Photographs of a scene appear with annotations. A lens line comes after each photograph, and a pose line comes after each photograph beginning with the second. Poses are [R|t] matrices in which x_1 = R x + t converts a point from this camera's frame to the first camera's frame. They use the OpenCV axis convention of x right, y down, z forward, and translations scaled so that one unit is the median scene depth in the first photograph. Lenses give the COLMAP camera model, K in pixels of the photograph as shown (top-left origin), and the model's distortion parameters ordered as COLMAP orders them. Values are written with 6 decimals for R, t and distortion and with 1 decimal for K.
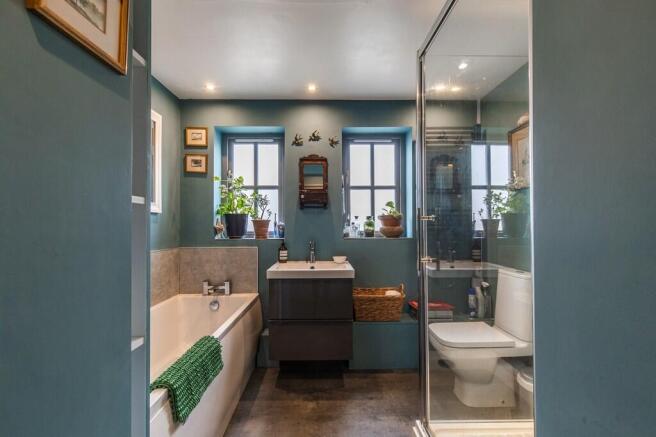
lens RADIAL K [[293.6, 0, 327.2], [0, 293.6, 219.2], [0, 0, 1]] dist [0.004142, 0.000552]
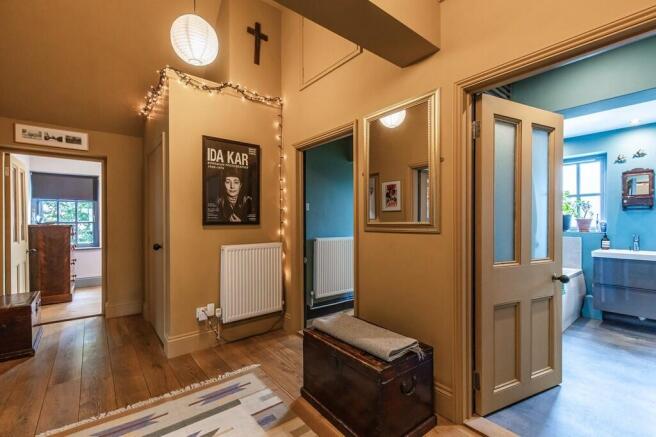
lens RADIAL K [[293.6, 0, 325.1], [0, 293.6, 223.1], [0, 0, 1]] dist [0.004142, 0.000552]
pose [[0.615593, 0.002269, -0.788061, 0.129198], [0.018944, 0.999664, 0.017676, -0.027047], [0.787837, -0.025810, 0.615343, -0.882372]]
